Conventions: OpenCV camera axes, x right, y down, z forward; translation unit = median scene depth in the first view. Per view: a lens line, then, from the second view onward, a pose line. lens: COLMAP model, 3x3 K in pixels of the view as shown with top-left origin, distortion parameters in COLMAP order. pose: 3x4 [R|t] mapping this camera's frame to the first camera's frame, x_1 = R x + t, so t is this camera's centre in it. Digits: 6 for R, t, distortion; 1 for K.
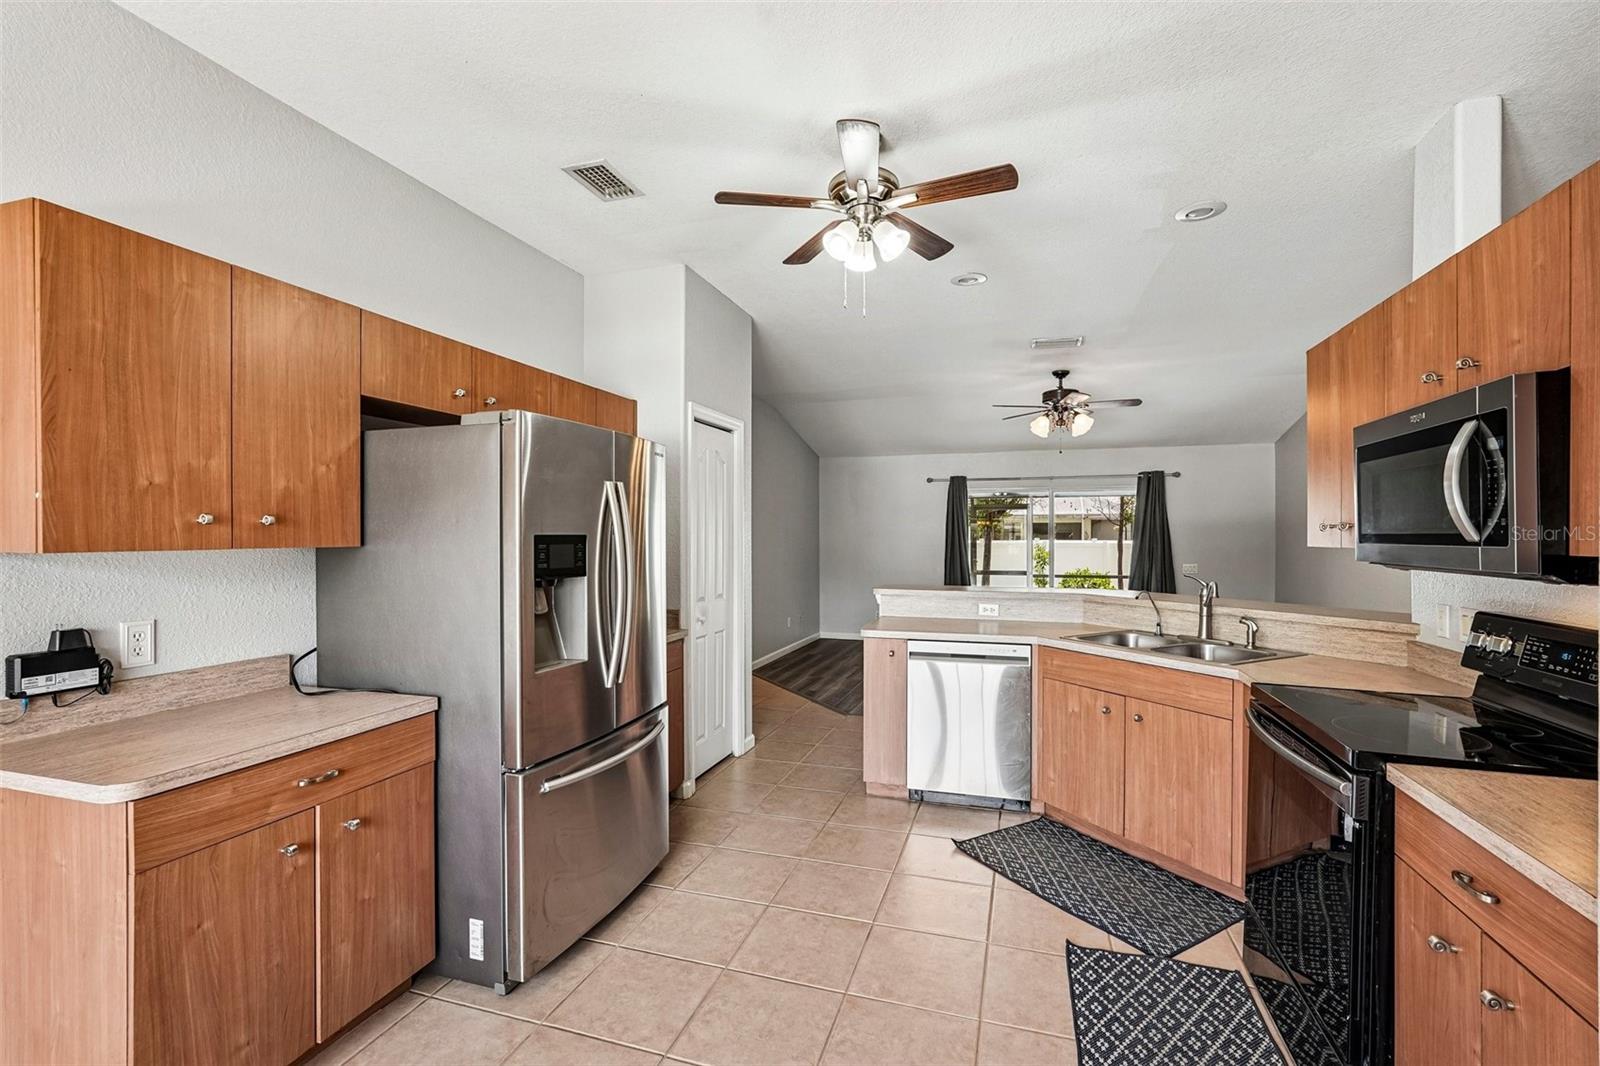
lens RADIAL K [[711.0, 0, 801.1], [0, 711.0, 538.4], [0, 0, 1]] dist [-0.000355, 0.000690]
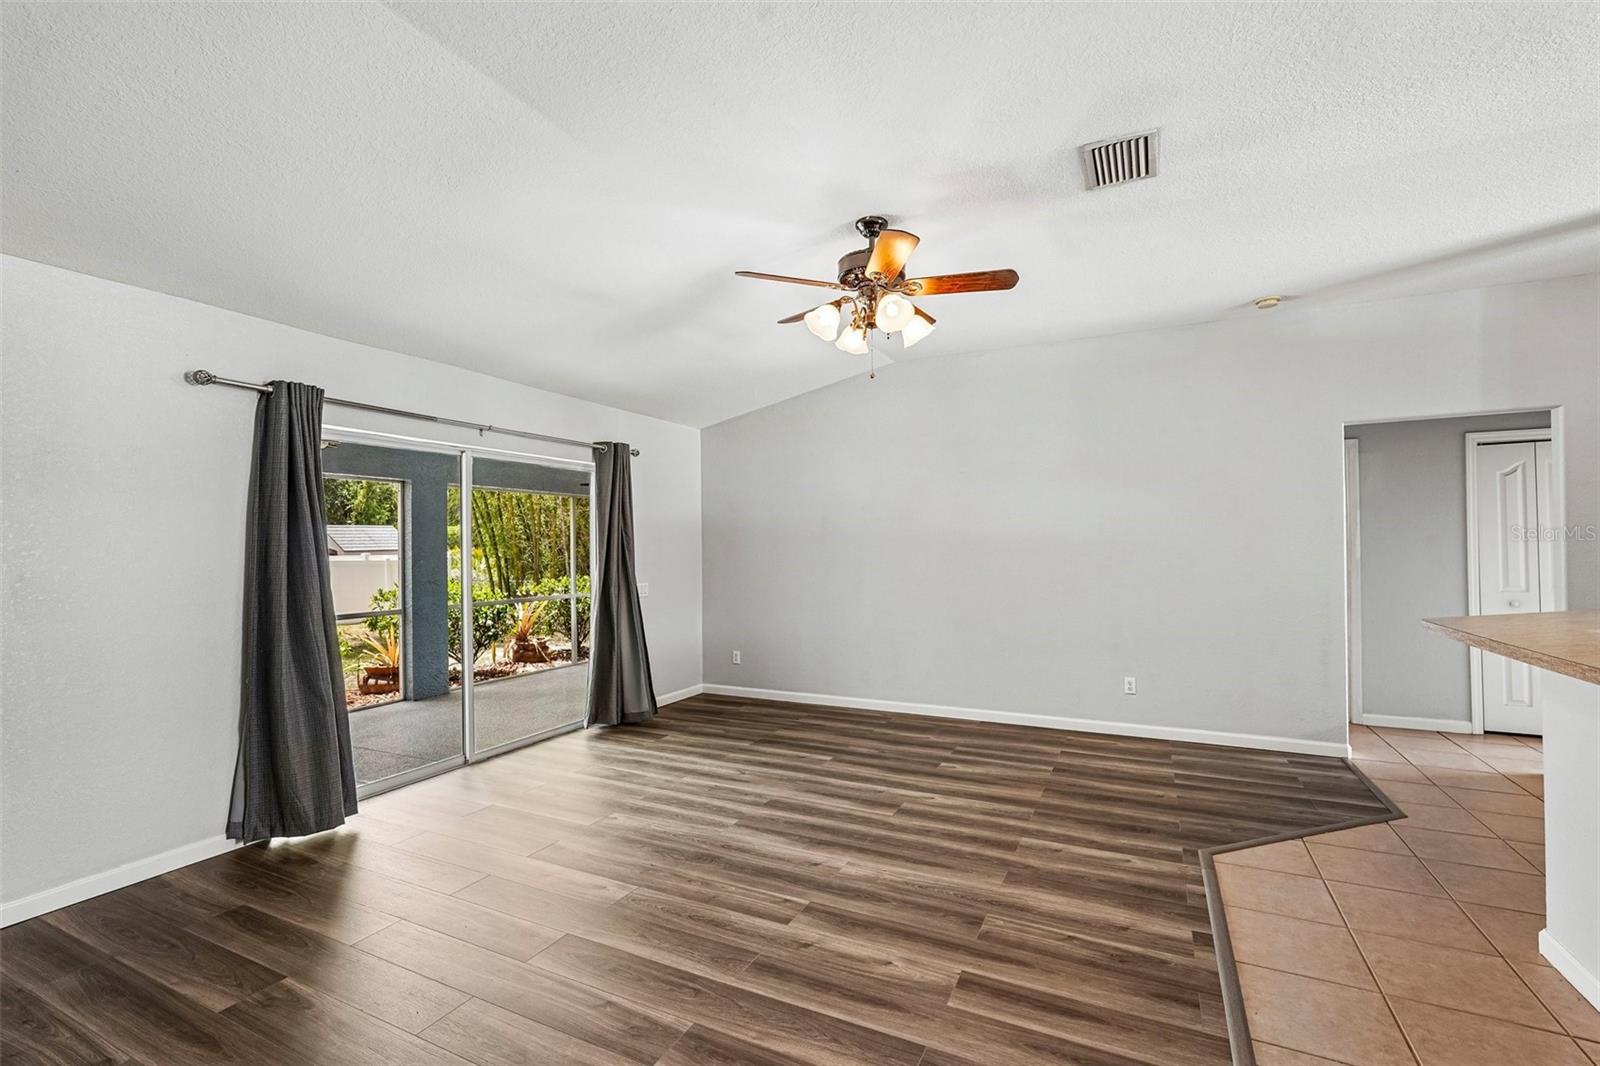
lens RADIAL K [[711.0, 0, 801.1], [0, 711.0, 538.4], [0, 0, 1]] dist [-0.000355, 0.000690]
pose [[0.161402, 0.009542, 0.986843, -0.499681], [0.014251, 0.999826, -0.011999, 0.009888], [-0.986786, 0.016000, 0.161238, 3.135244]]
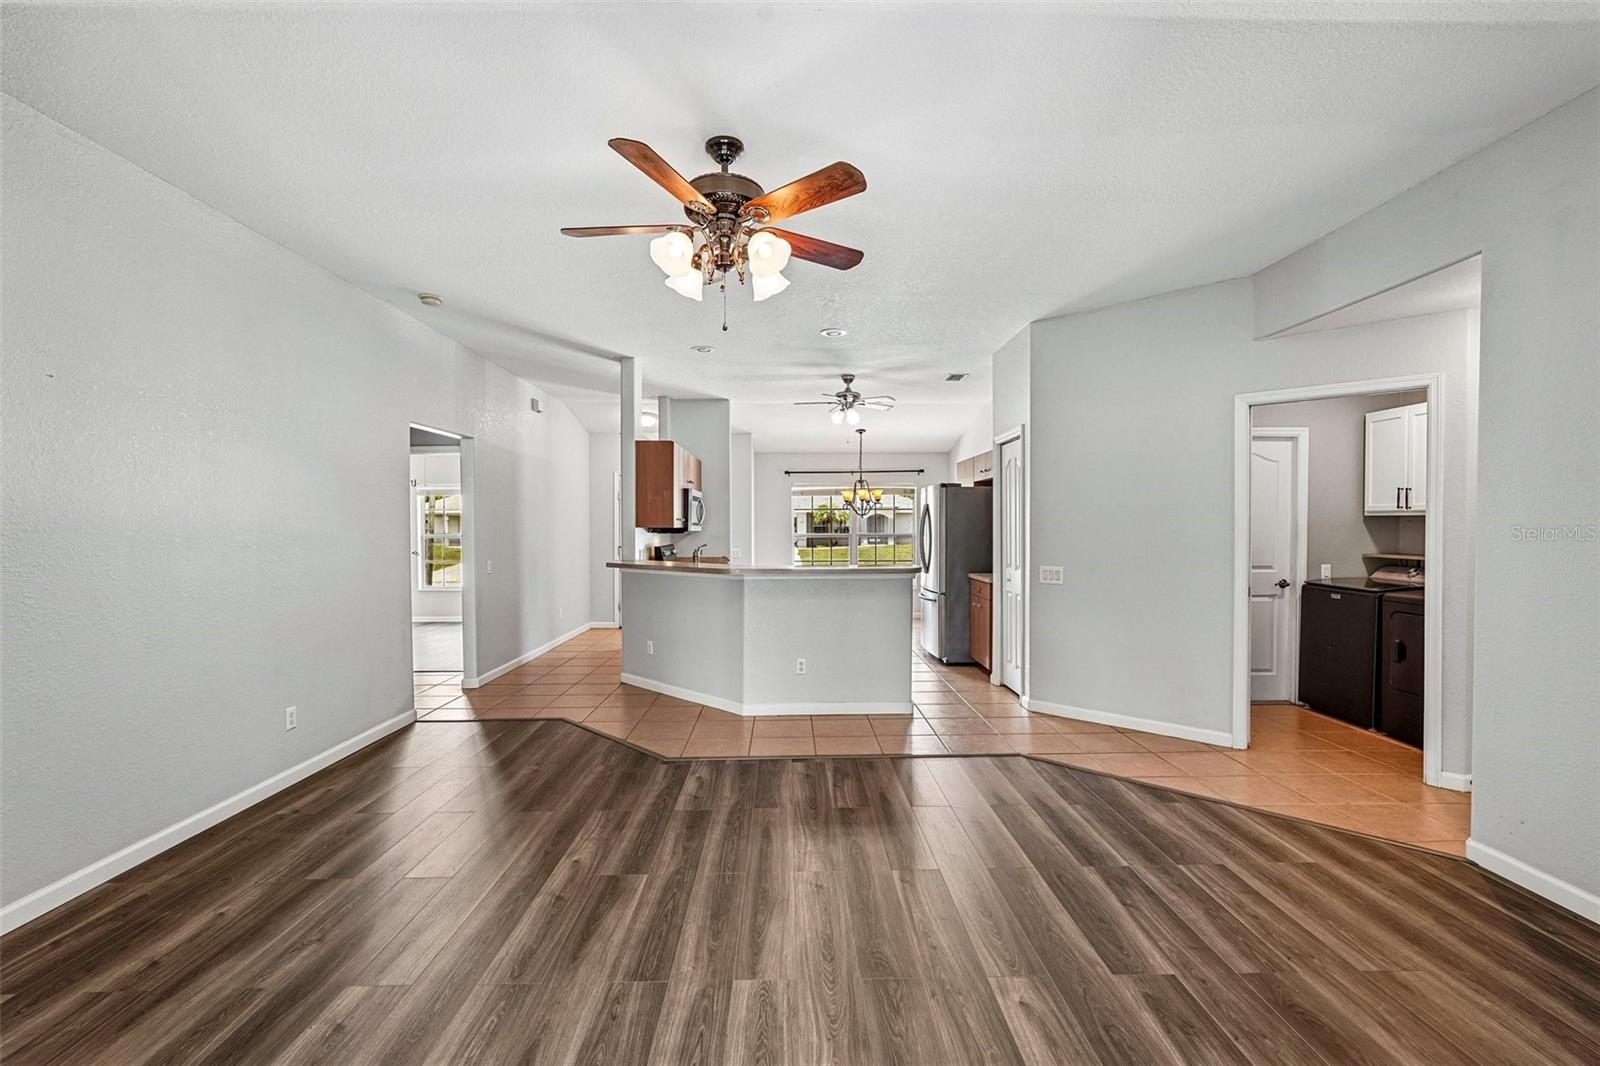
lens RADIAL K [[704.6, 0, 799.2], [0, 704.6, 538.2], [0, 0, 1]] dist [-0.004454, 0.000322]
pose [[-0.948654, 0.010304, -0.316147, 1.498869], [0.003921, 0.999776, 0.020820, -0.001969], [0.316291, 0.018511, -0.948482, 4.633685]]
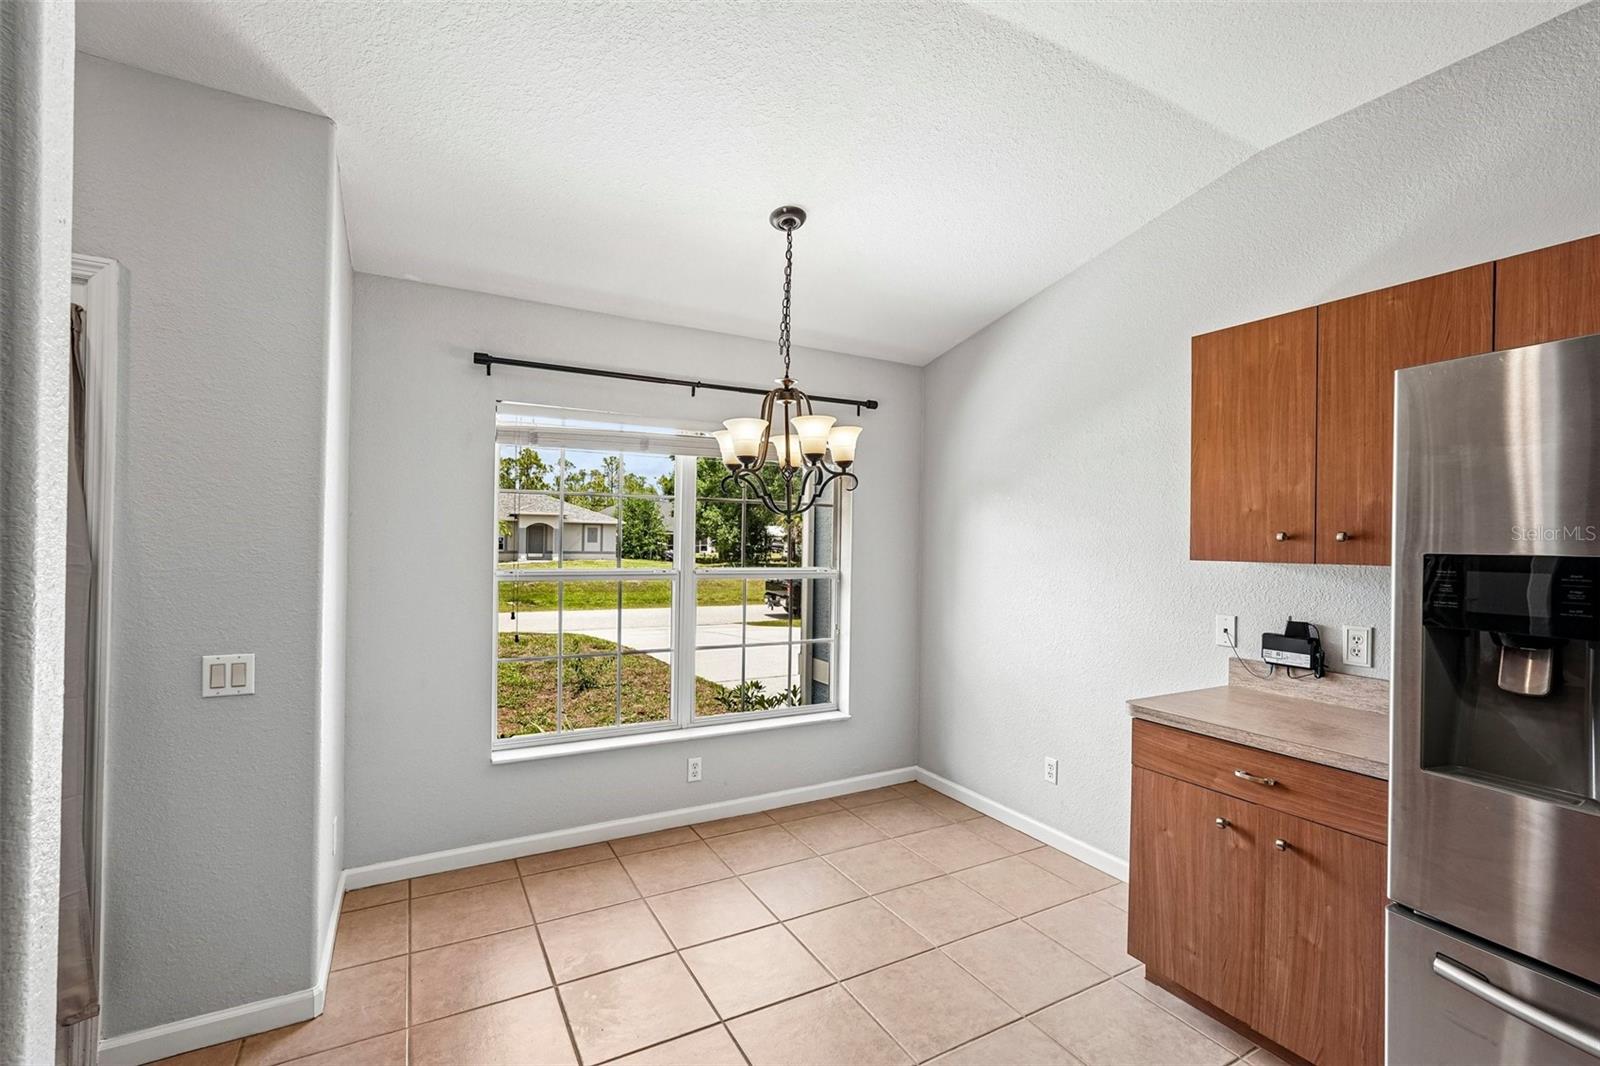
lens RADIAL K [[711.0, 0, 801.1], [0, 711.0, 538.4], [0, 0, 1]] dist [-0.000355, 0.000690]
pose [[-0.691175, -0.012531, -0.722579, 0.556142], [-0.017711, 0.999843, -0.000398, -0.009802], [0.722471, 0.012522, -0.691288, 1.215202]]
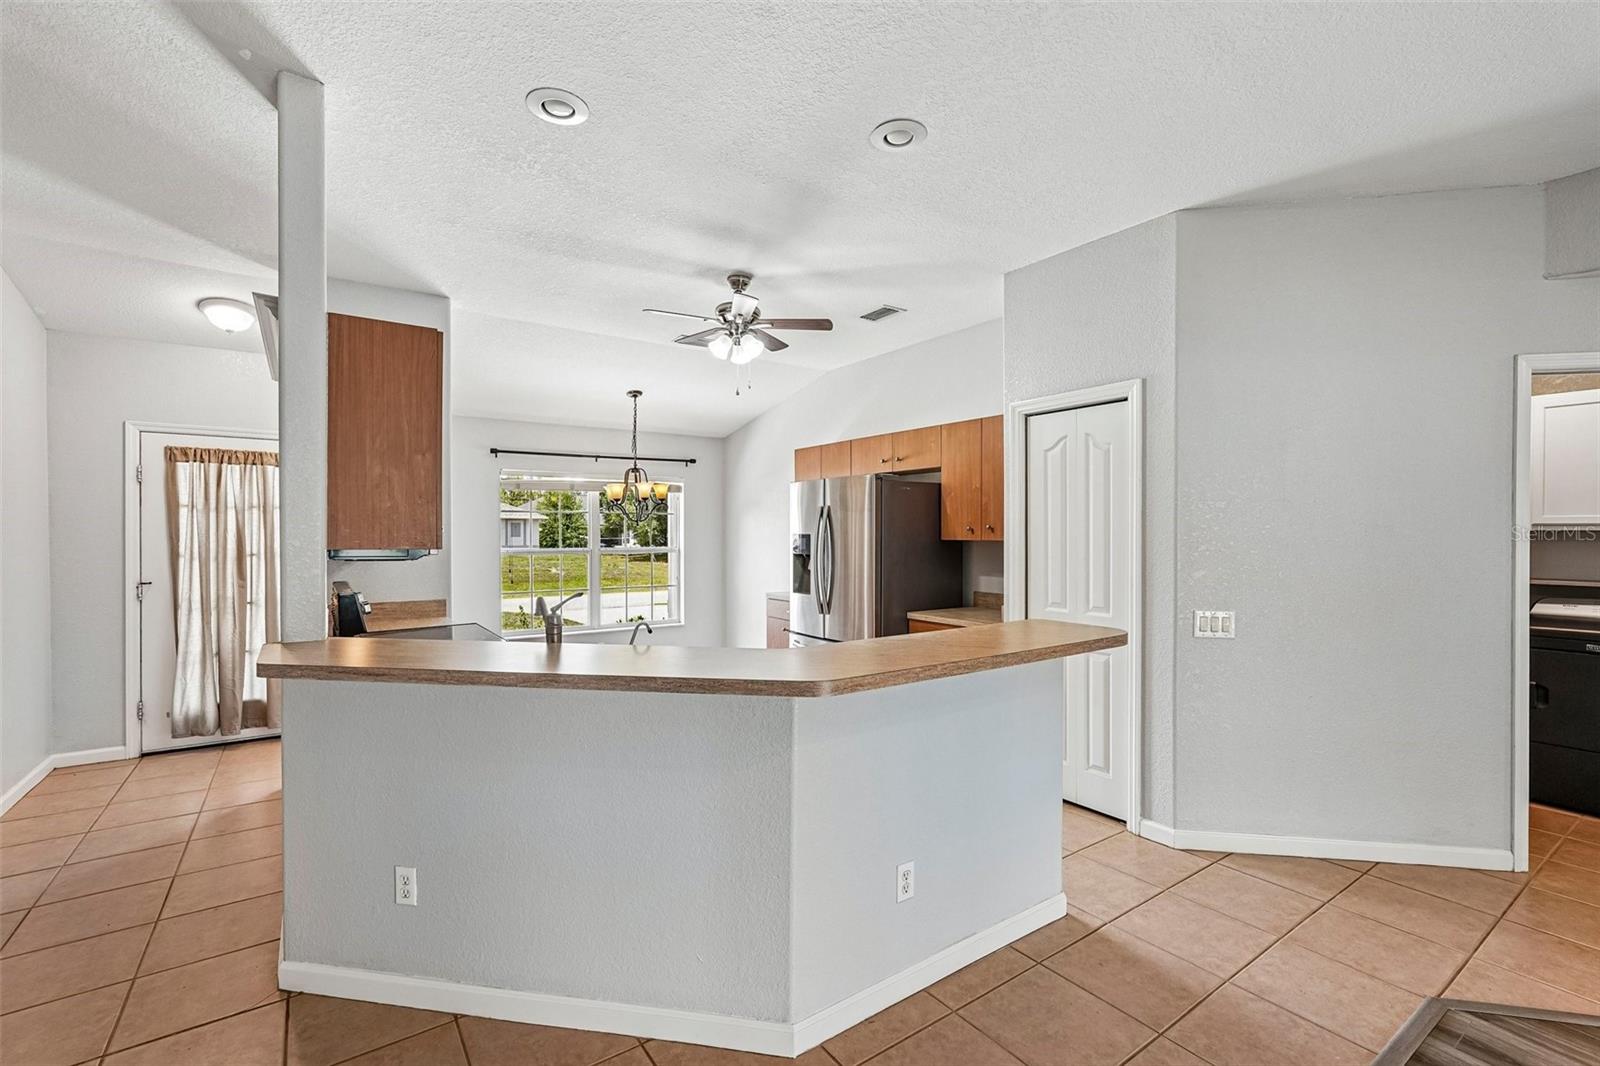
lens RADIAL K [[711.0, 0, 801.1], [0, 711.0, 538.4], [0, 0, 1]] dist [-0.000355, 0.000690]
pose [[-0.613783, 0.009545, -0.789417, 1.637556], [-0.000275, 0.999924, 0.012305, -0.020926], [0.789475, 0.007770, -0.613734, 2.770055]]
